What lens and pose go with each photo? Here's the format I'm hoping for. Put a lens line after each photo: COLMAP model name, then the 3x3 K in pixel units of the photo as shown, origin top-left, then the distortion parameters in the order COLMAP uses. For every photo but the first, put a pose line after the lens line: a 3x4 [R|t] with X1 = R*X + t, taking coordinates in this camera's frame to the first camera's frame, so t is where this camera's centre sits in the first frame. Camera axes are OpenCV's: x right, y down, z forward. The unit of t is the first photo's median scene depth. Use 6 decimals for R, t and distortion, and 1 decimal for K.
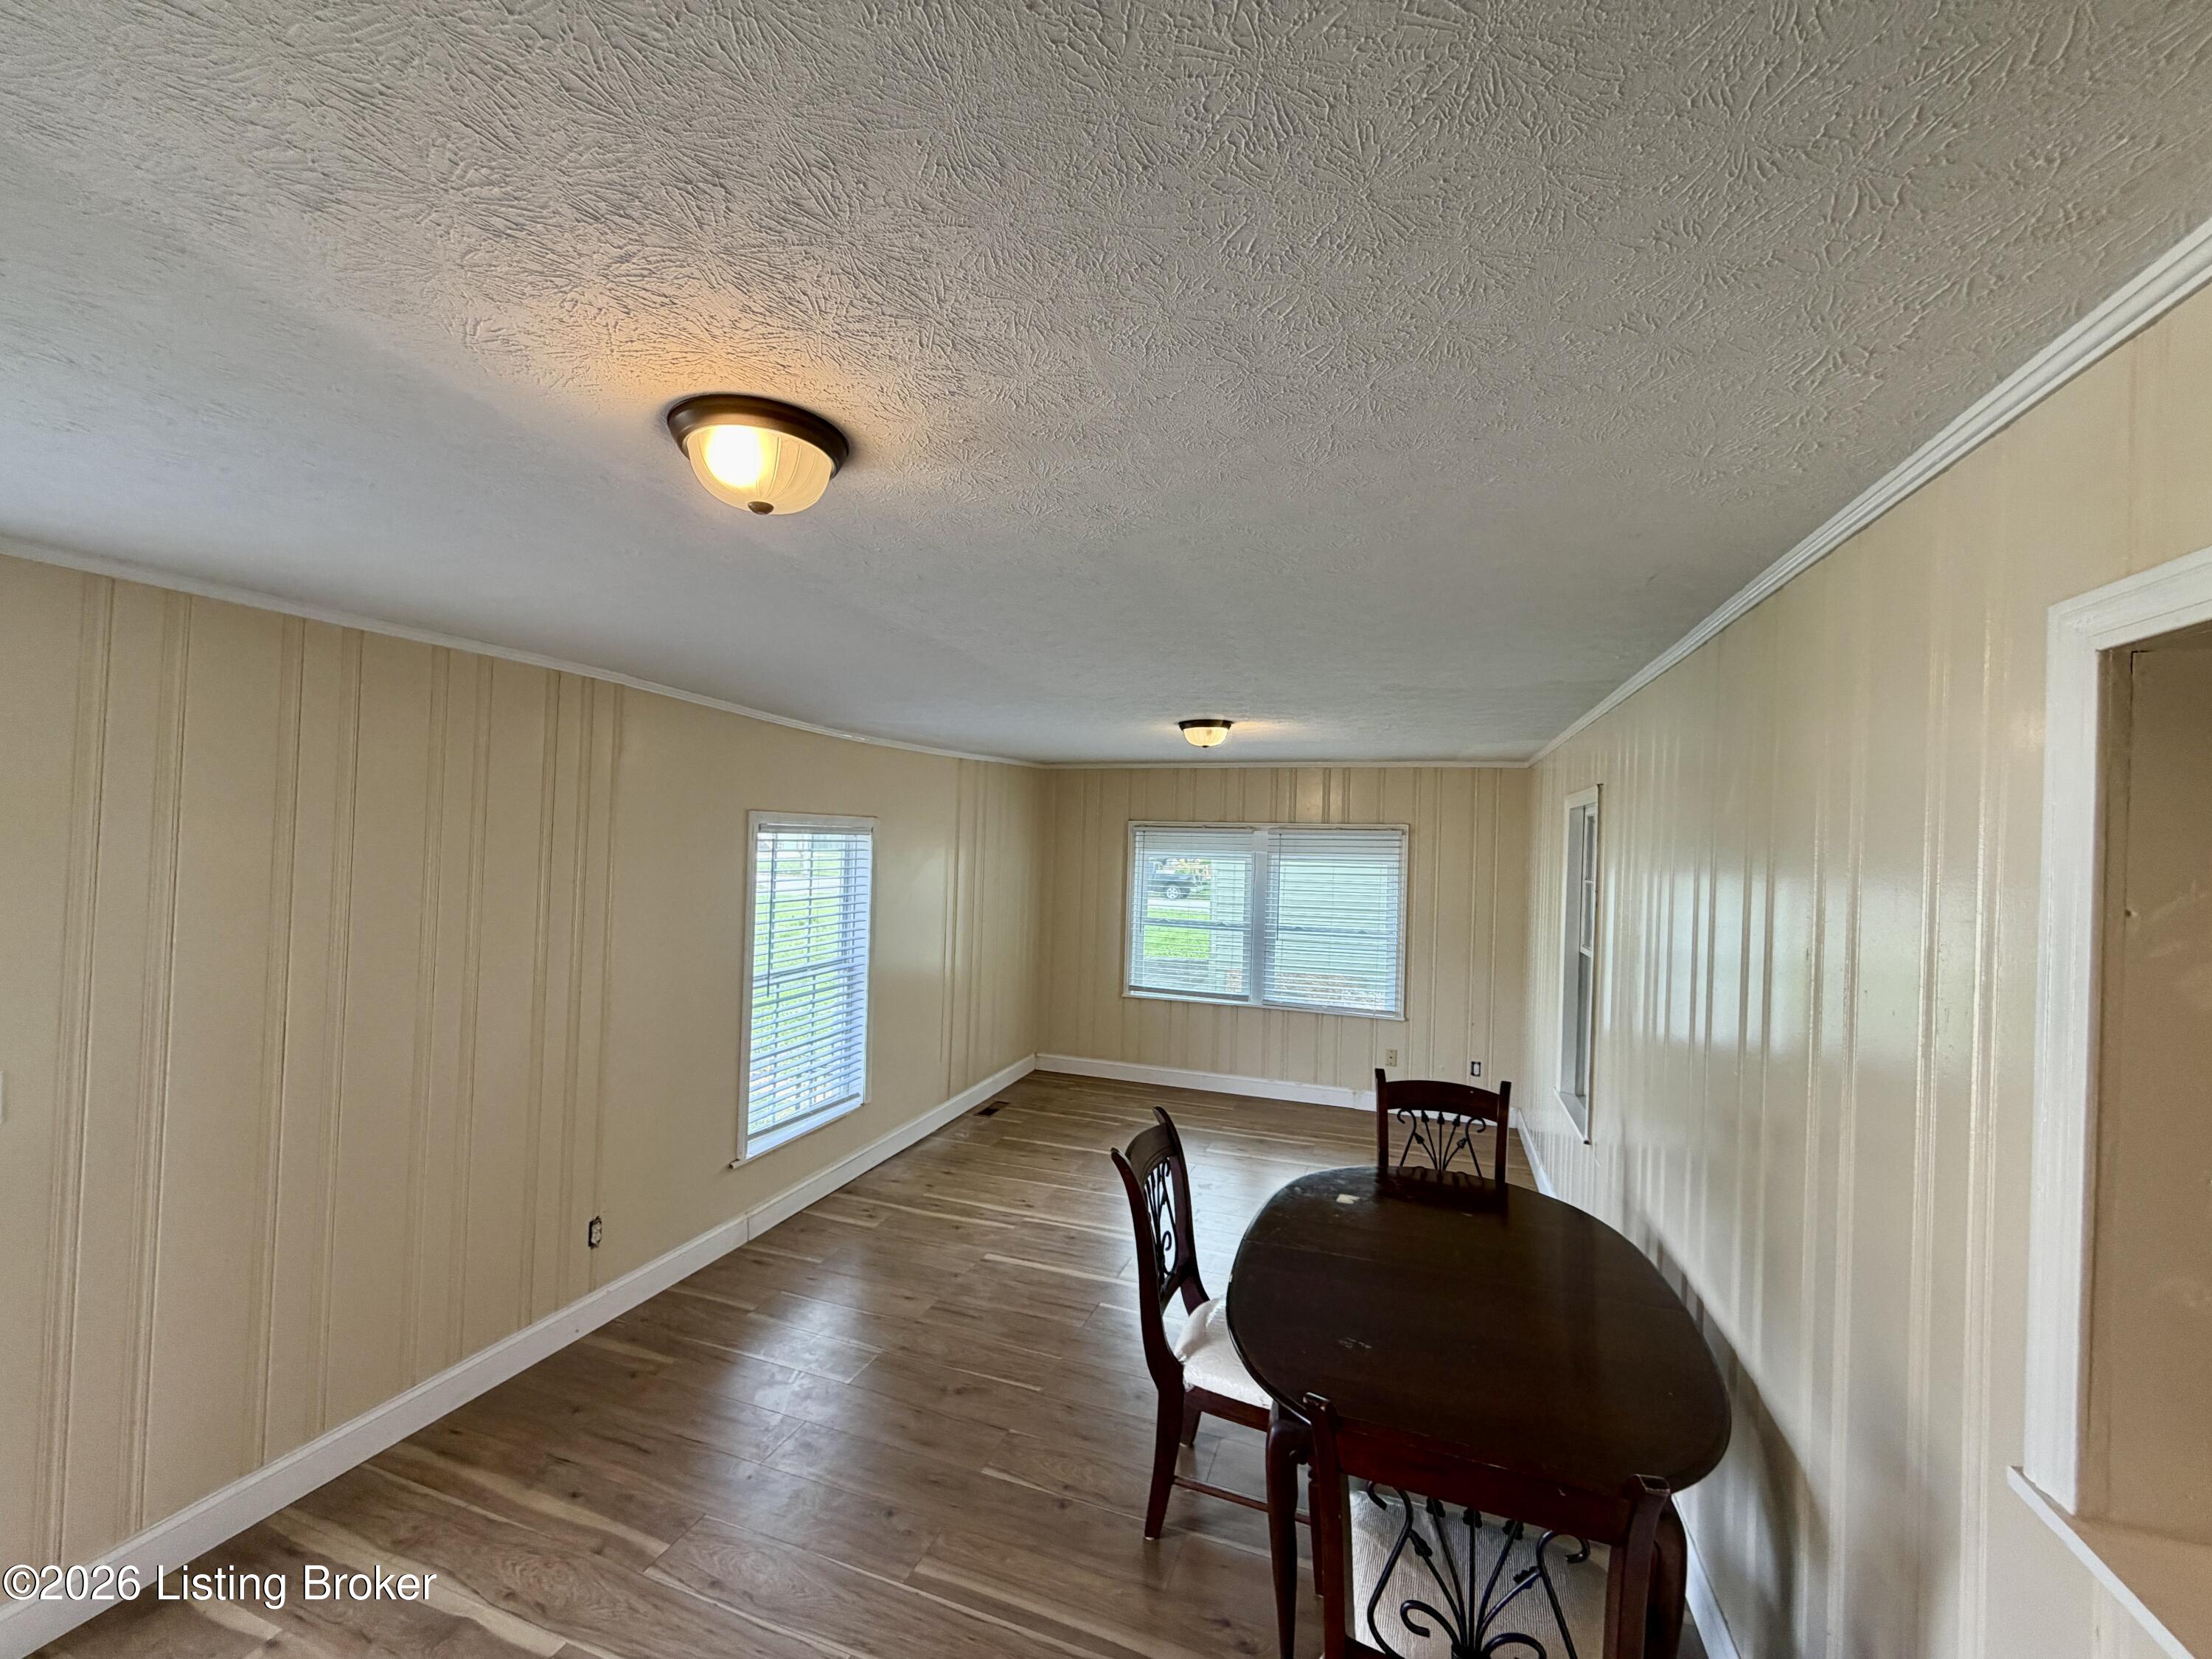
lens RADIAL K [[880.8, 0, 1109.1], [0, 880.8, 831.9], [0, 0, 1]] dist [0.000282, -0.000090]
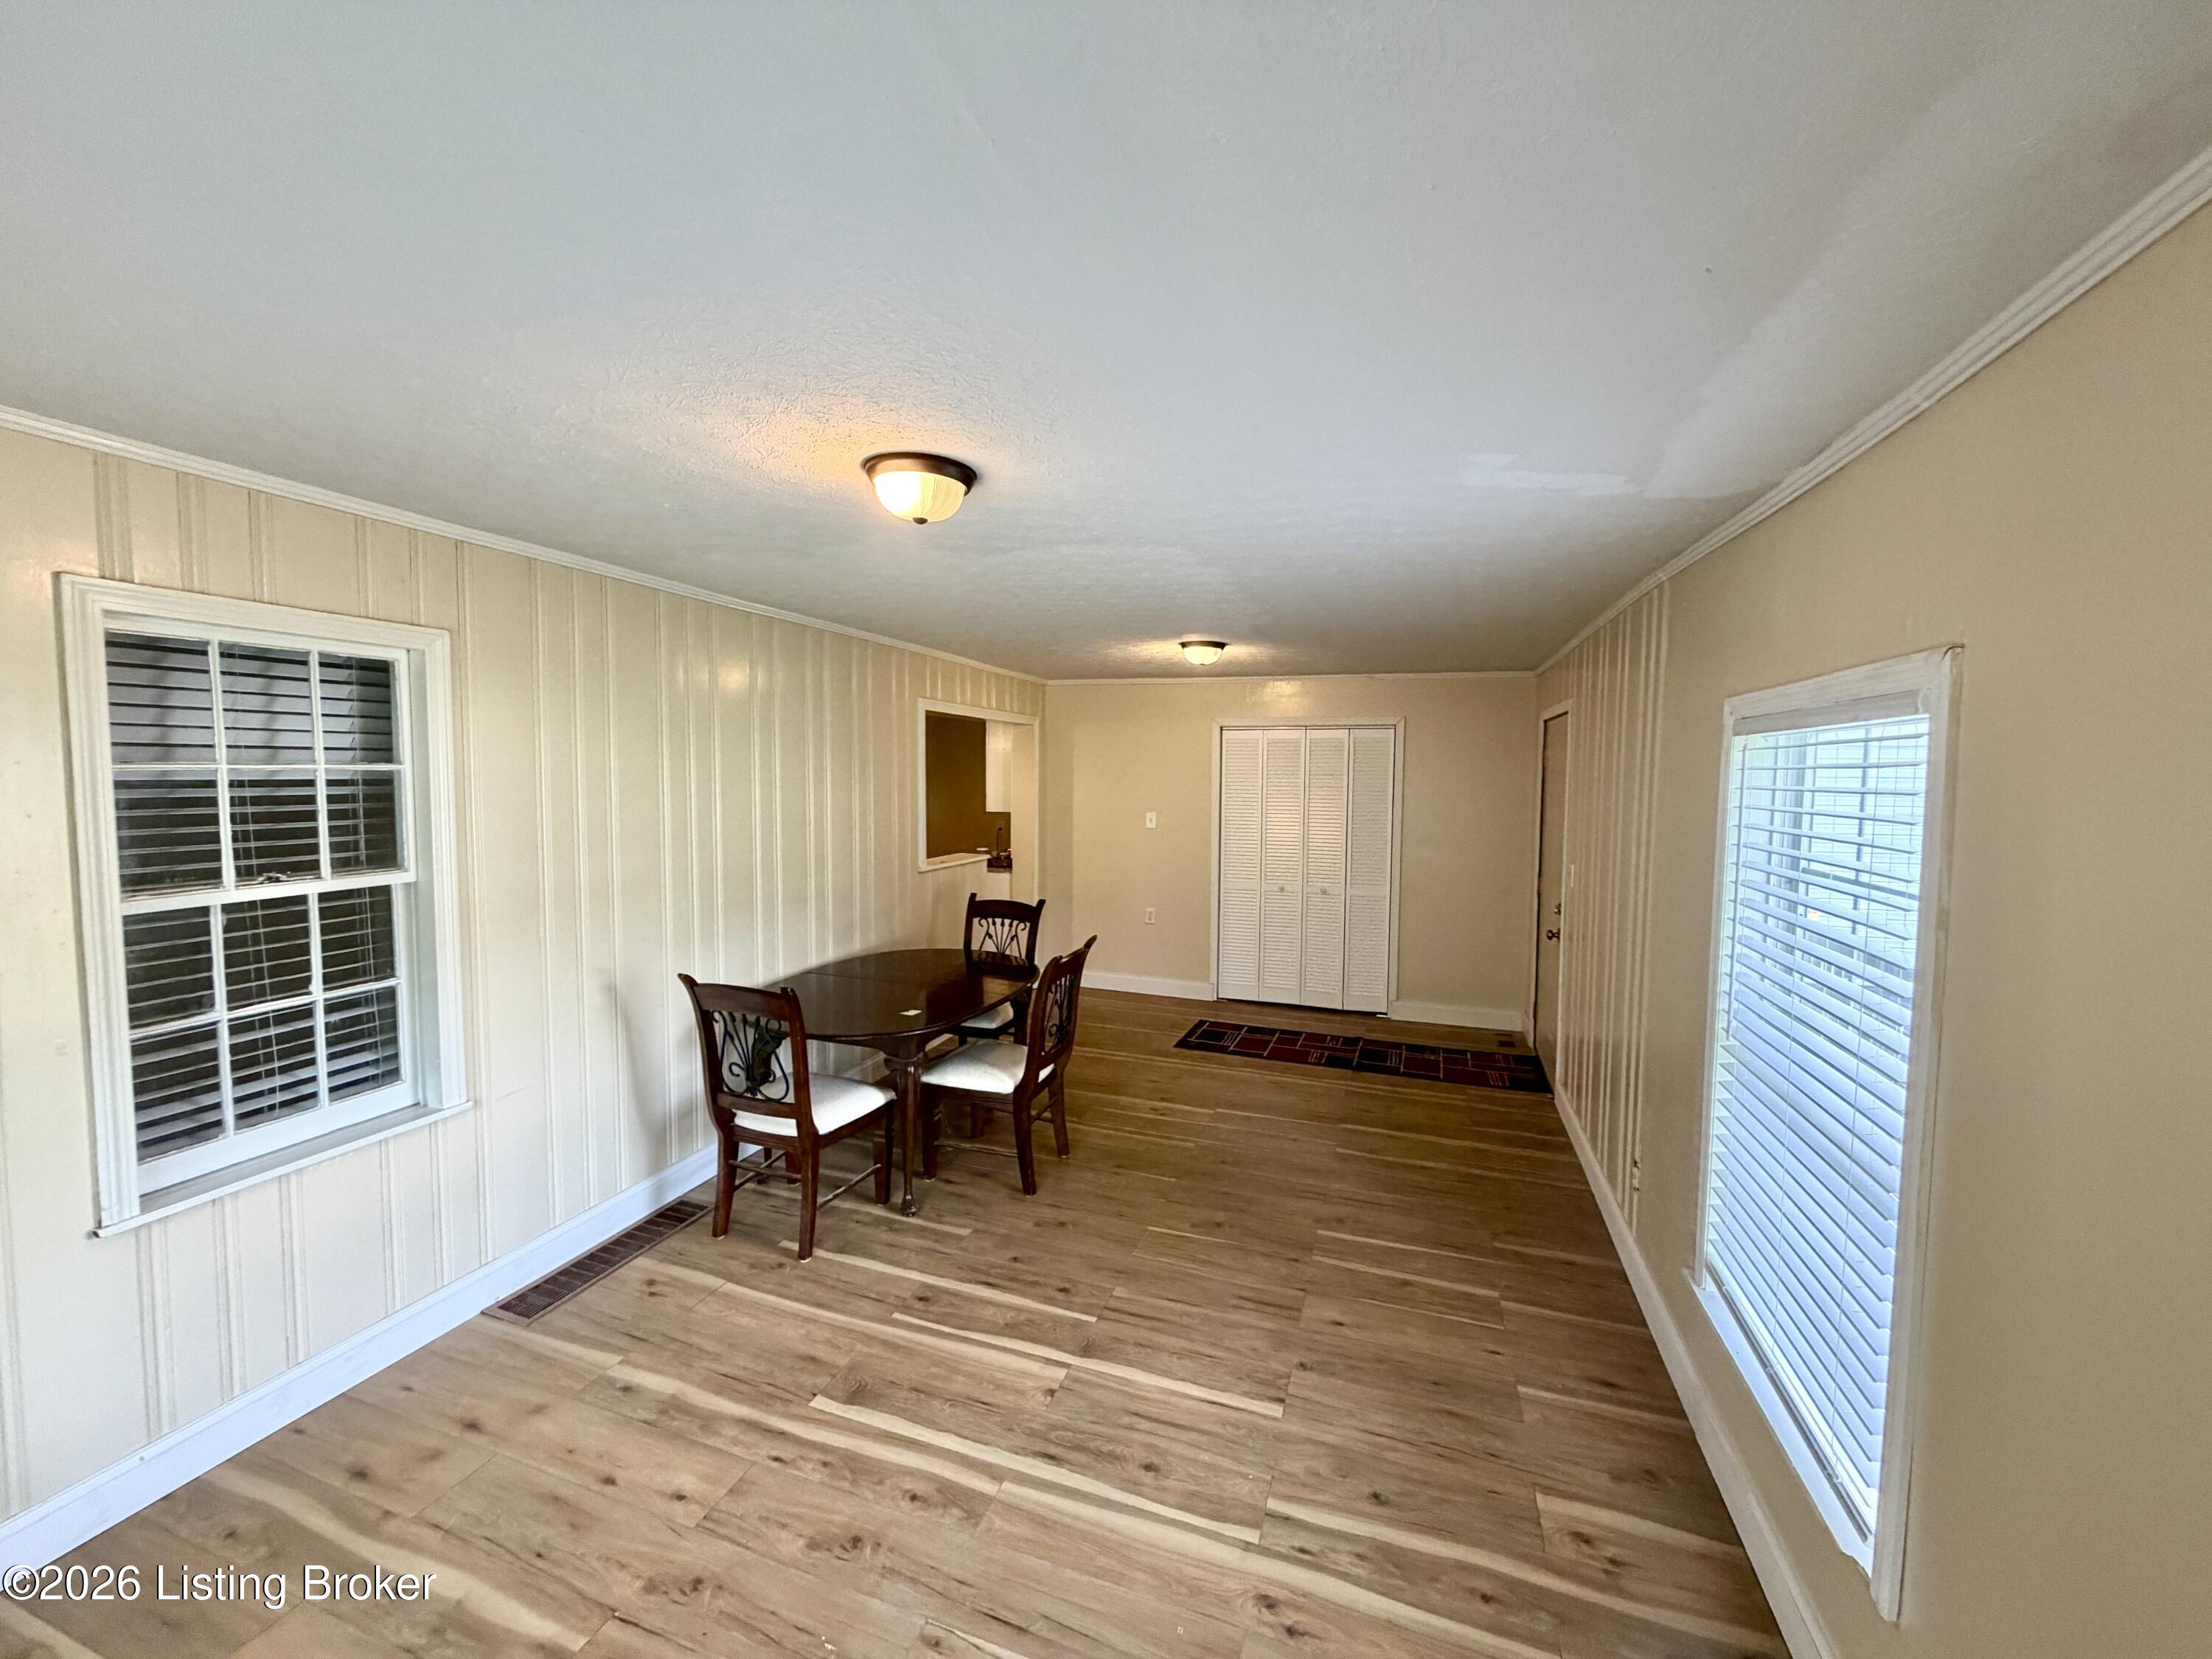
lens RADIAL K [[880.8, 0, 1100.5], [0, 880.8, 824.5], [0, 0, 1]] dist [0.000282, -0.000090]
pose [[-0.999304, -0.037234, -0.002243, 0.003618], [-0.037300, 0.997936, 0.052276, 0.041272], [0.000292, 0.052323, -0.998630, 1.482364]]
